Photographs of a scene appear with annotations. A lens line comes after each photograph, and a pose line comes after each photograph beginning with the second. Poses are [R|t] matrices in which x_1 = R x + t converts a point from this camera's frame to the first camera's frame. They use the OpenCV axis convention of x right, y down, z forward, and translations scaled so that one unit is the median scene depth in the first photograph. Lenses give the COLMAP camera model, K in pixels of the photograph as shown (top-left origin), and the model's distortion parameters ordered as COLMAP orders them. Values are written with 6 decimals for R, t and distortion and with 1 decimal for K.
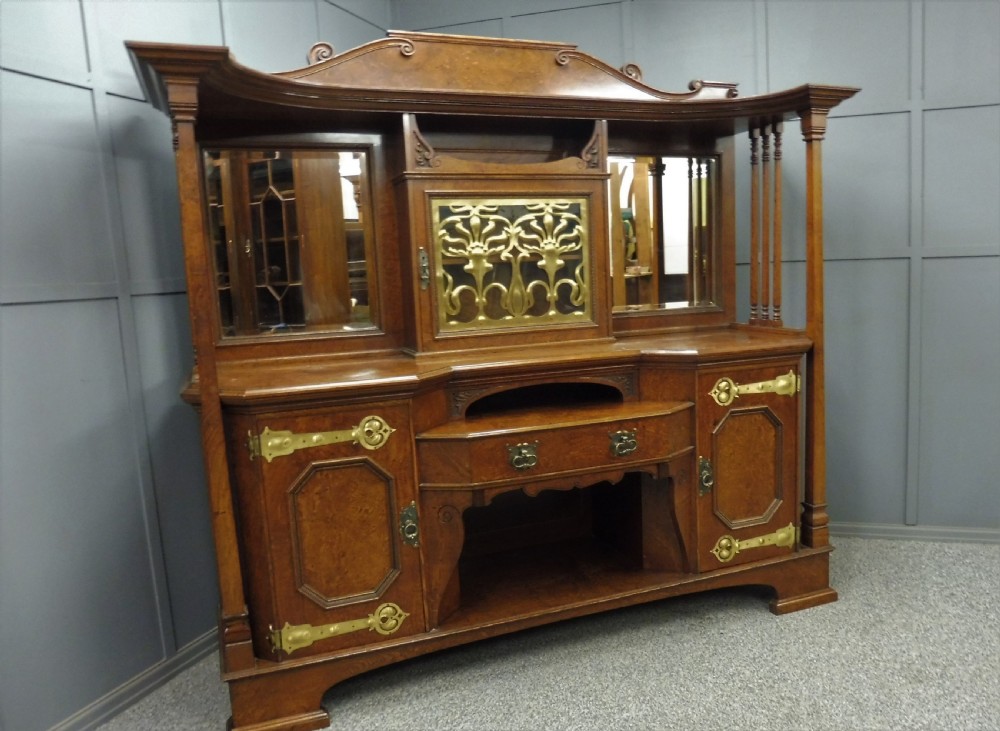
lens RADIAL K [[826.6, 0, 577.3], [0, 826.6, 388.5], [0, 0, 1]] dist [-0.034595, -0.027640]
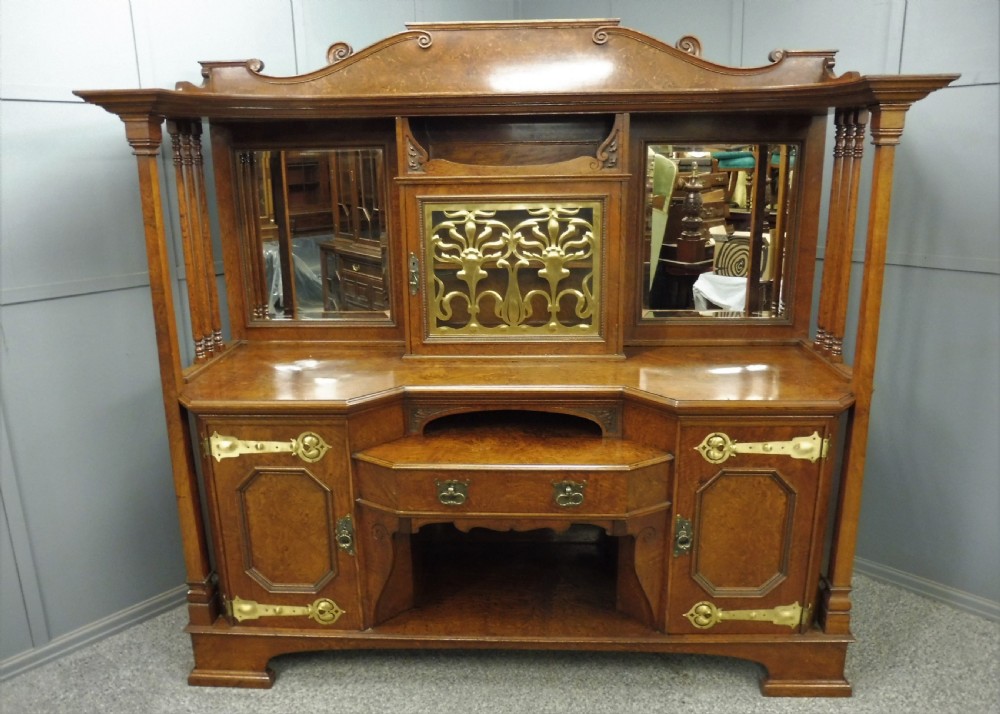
lens RADIAL K [[743.4, 0, 506.7], [0, 743.4, 344.9], [0, 0, 1]] dist [-0.052360, 0.004144]
pose [[0.895100, 0.138657, -0.423757, 0.299076], [-0.088054, 0.986670, 0.136850, -0.189782], [0.437083, -0.085181, 0.895378, 0.237564]]
